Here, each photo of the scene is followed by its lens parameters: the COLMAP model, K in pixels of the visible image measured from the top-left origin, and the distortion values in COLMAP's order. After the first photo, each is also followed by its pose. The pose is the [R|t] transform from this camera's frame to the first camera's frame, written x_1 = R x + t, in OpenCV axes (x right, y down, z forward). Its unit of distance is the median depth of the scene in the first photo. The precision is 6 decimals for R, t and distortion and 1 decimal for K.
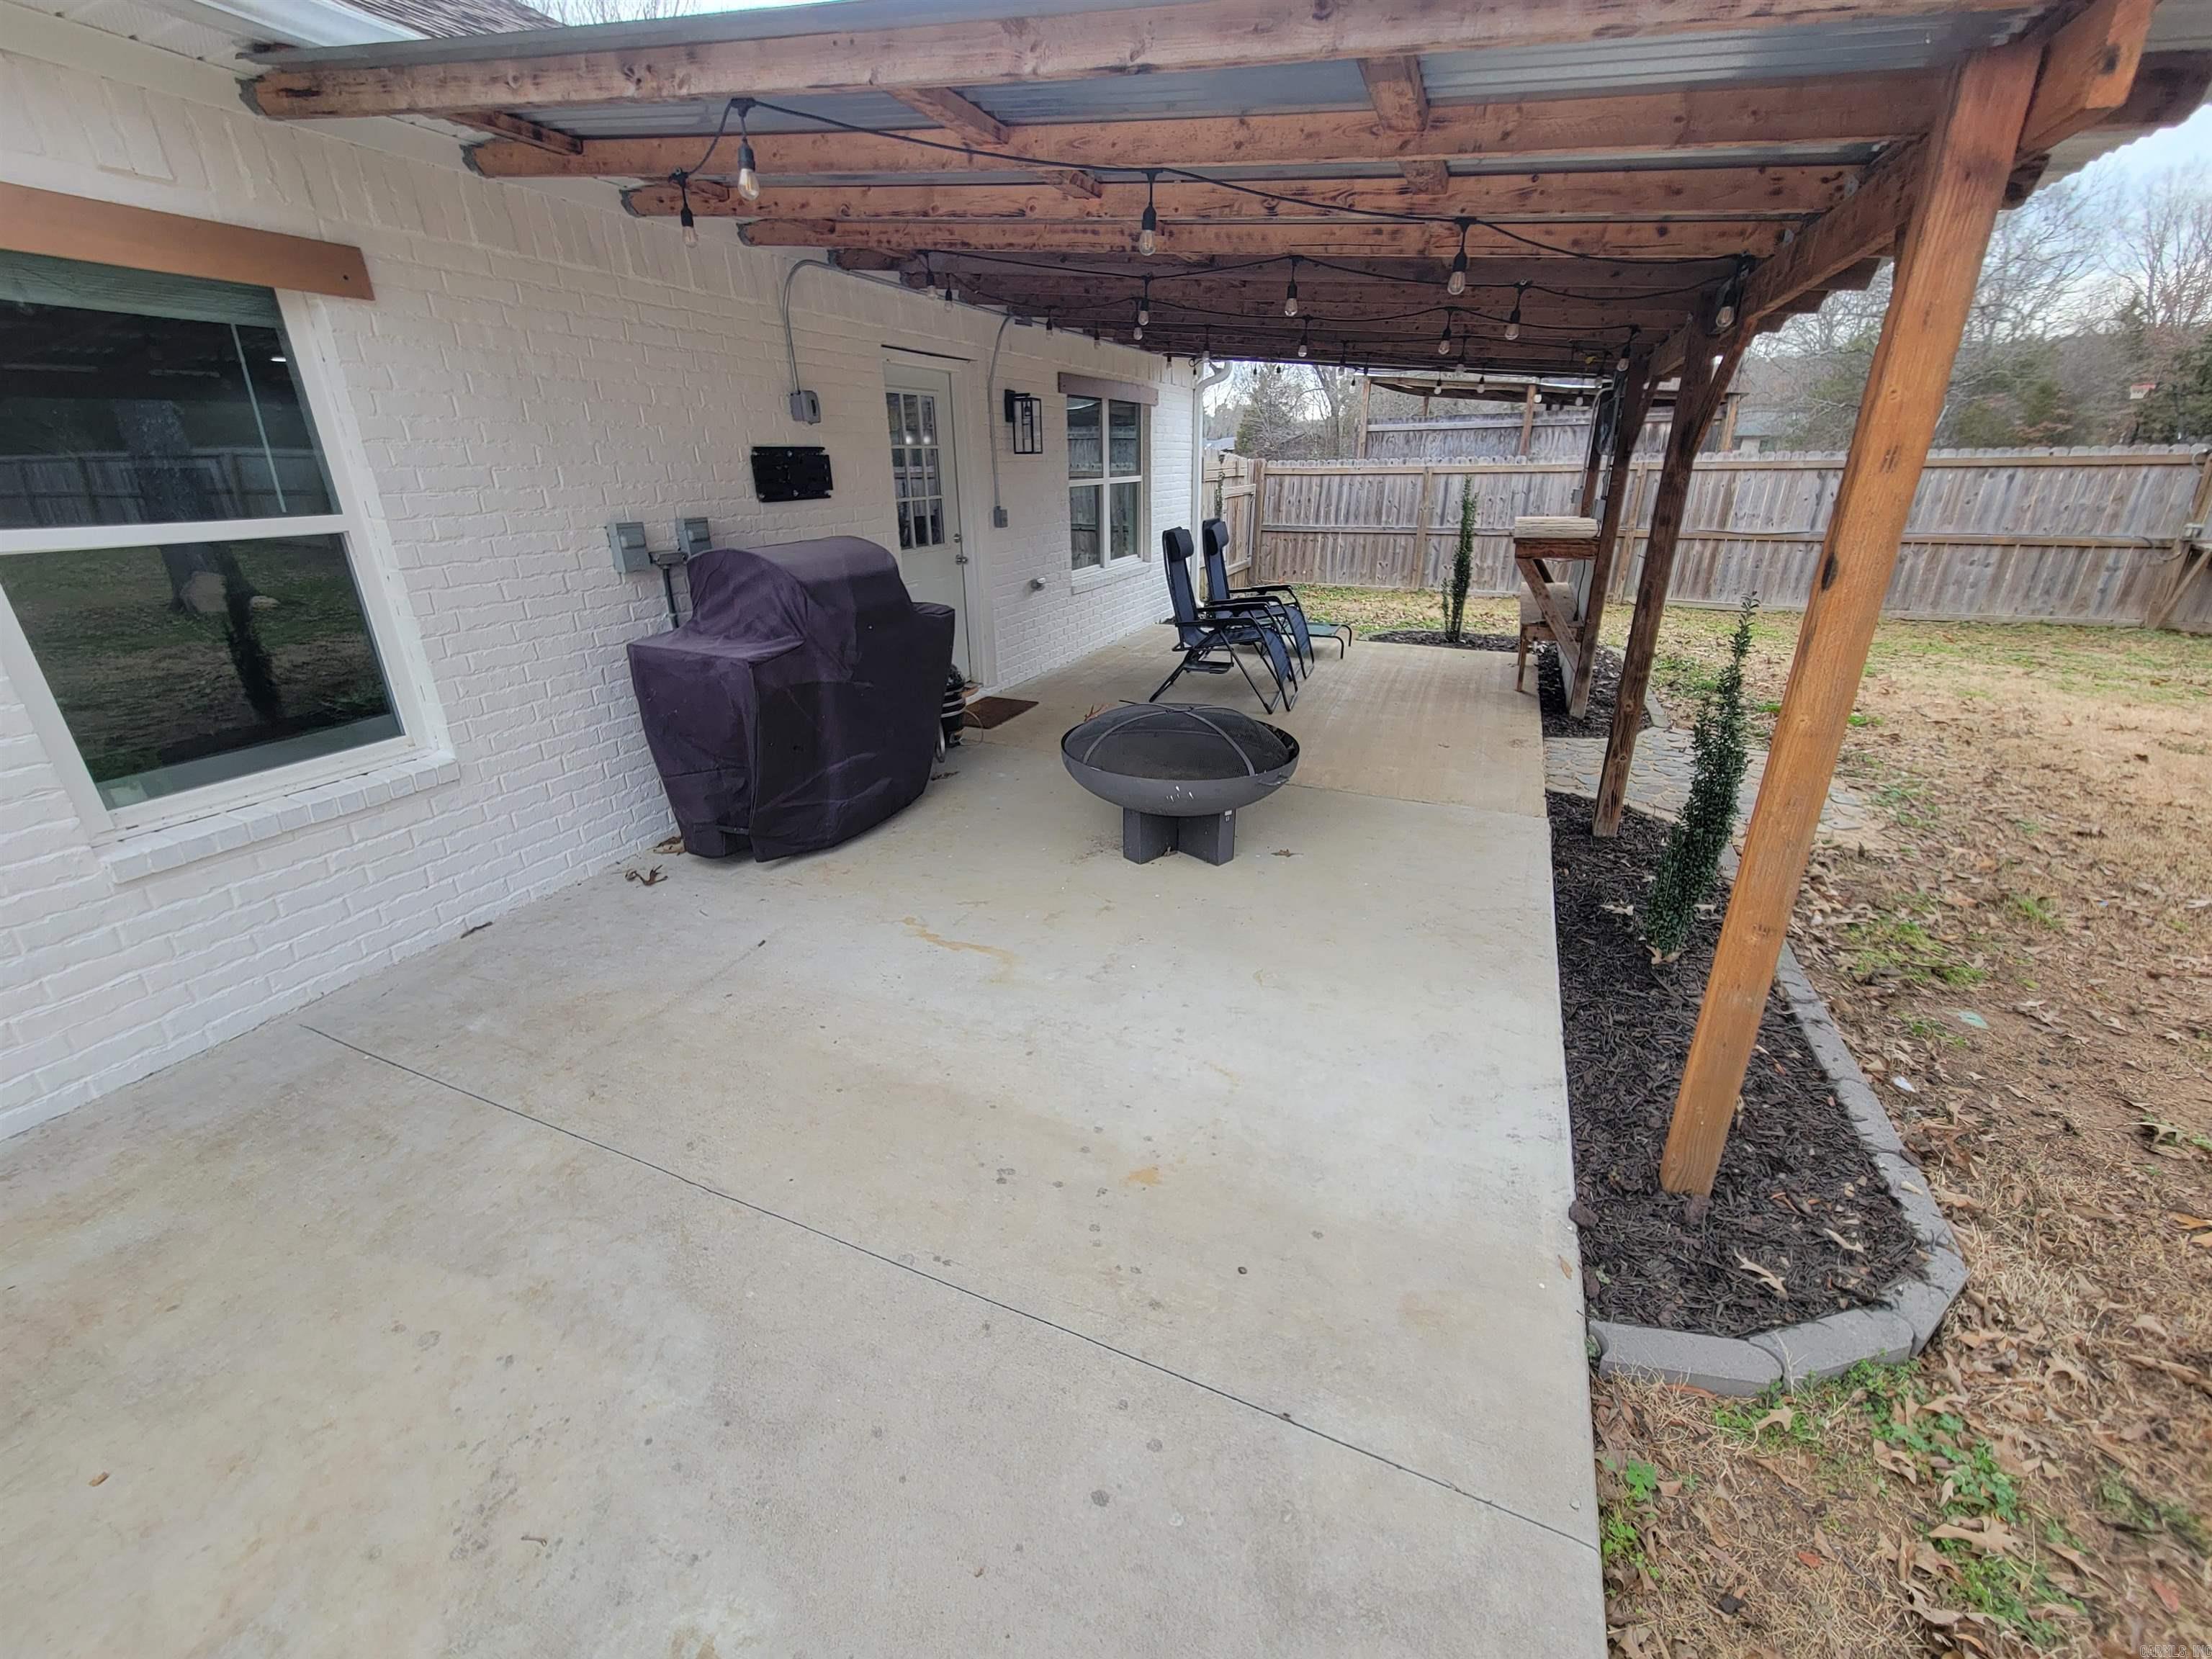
lens RADIAL K [[904.6, 0, 1099.7], [0, 904.6, 823.3], [0, 0, 1]] dist [-0.000280, 0.000010]
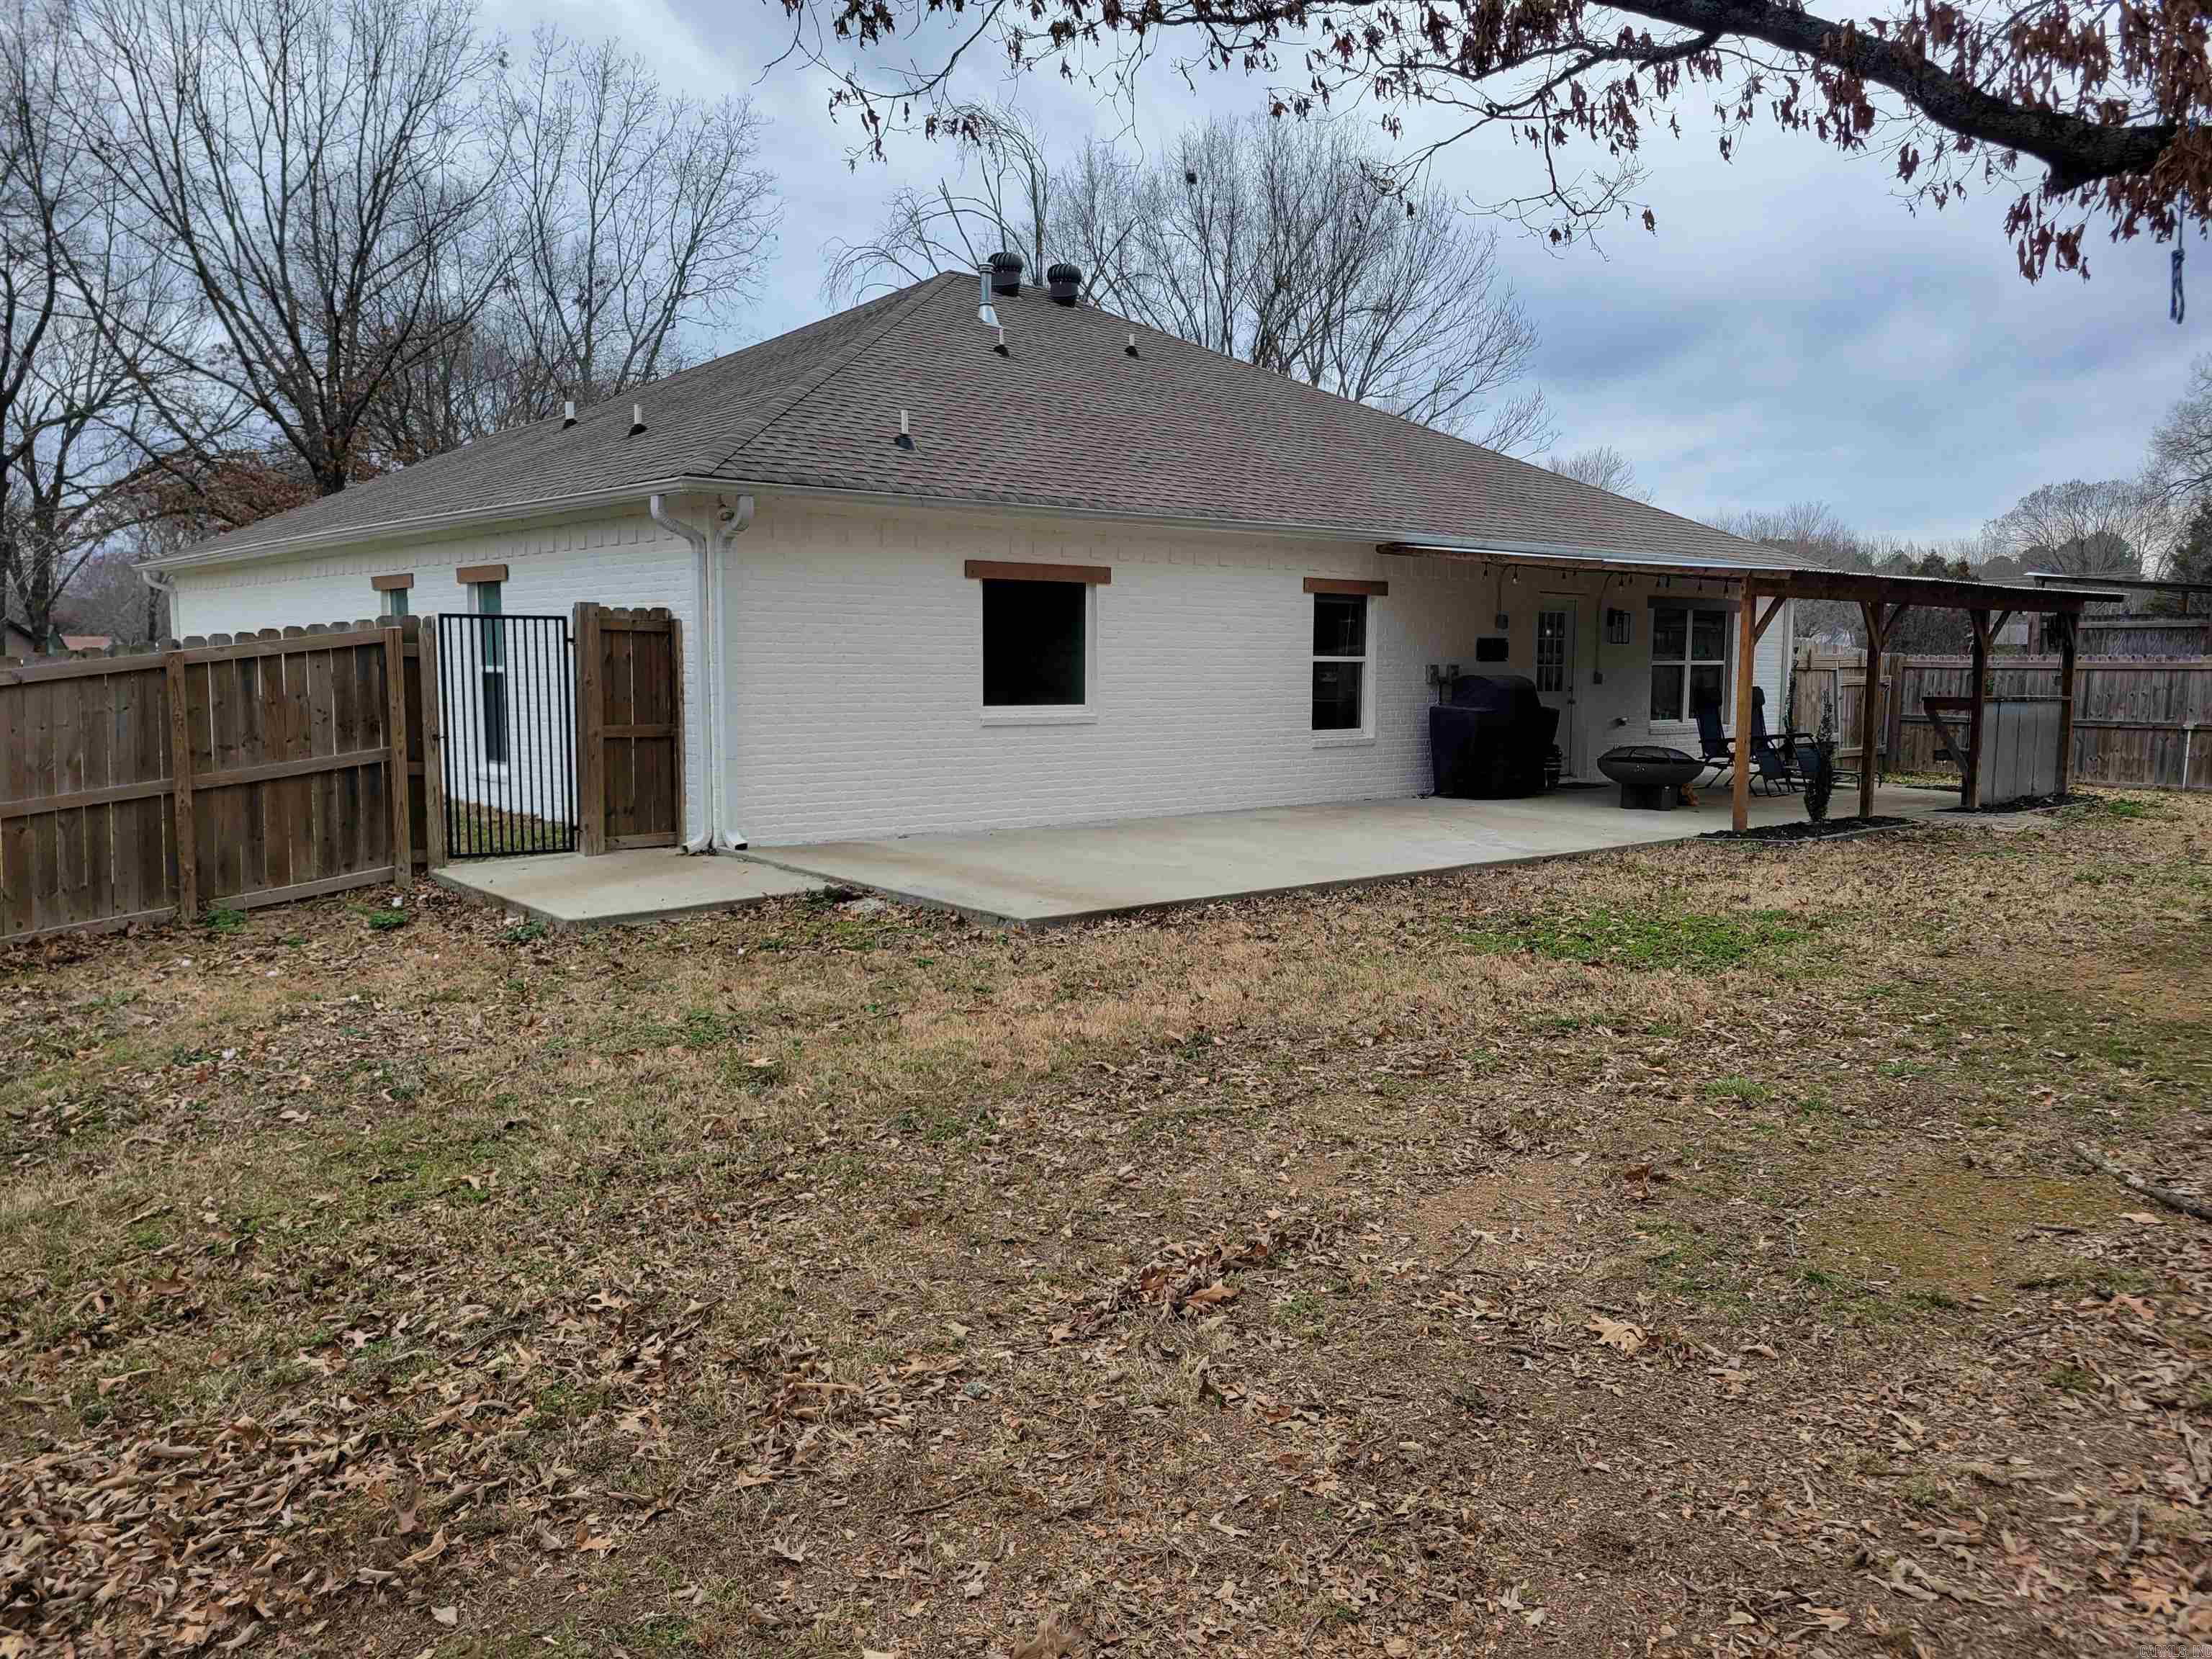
lens RADIAL K [[1659.9, 0, 1106.6], [0, 1659.9, 832.3], [0, 0, 1]] dist [0.039590, -0.003443]
pose [[0.901020, 0.071030, -0.427923, 0.649575], [-0.183253, 0.956477, -0.227089, 1.267235], [0.393169, 0.283030, 0.874821, -3.125634]]
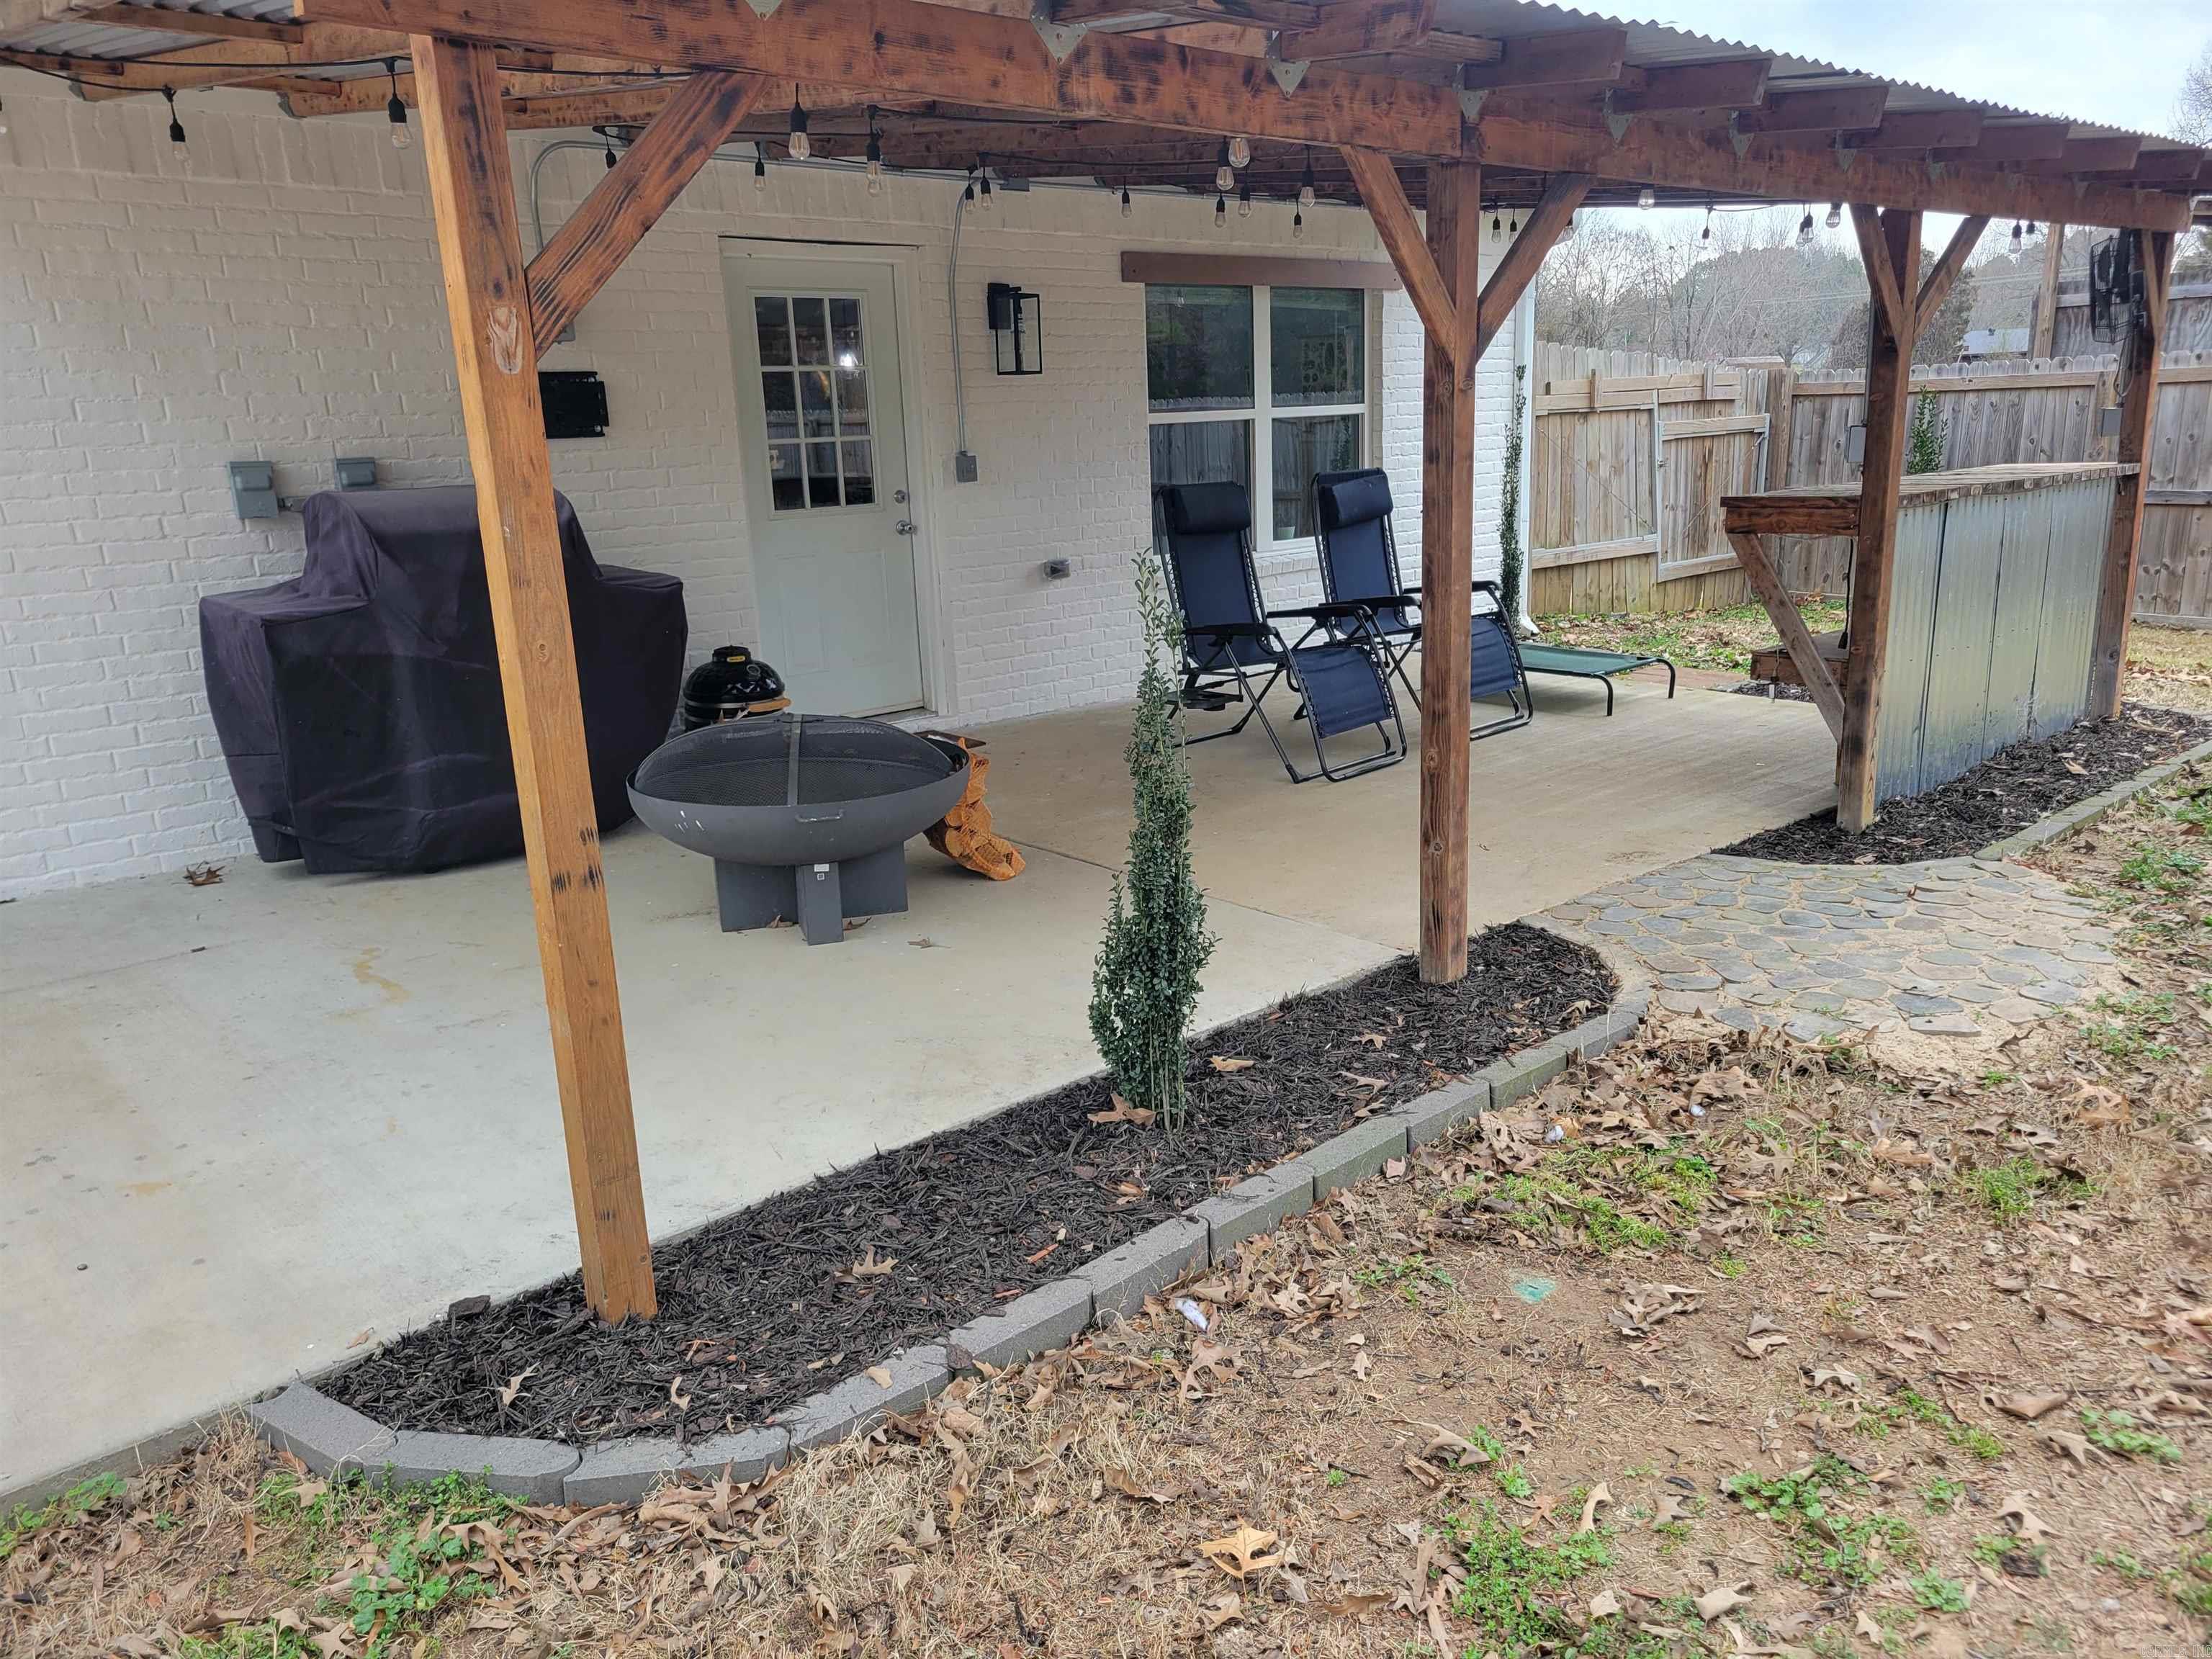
lens RADIAL K [[1659.9, 0, 1114.7], [0, 1659.9, 843.4], [0, 0, 1]] dist [0.039590, -0.003443]
pose [[0.911056, 0.087664, -0.402856, 0.805567], [-0.133333, 0.987272, -0.086695, 0.046772], [0.390128, 0.132698, 0.911148, -0.070473]]
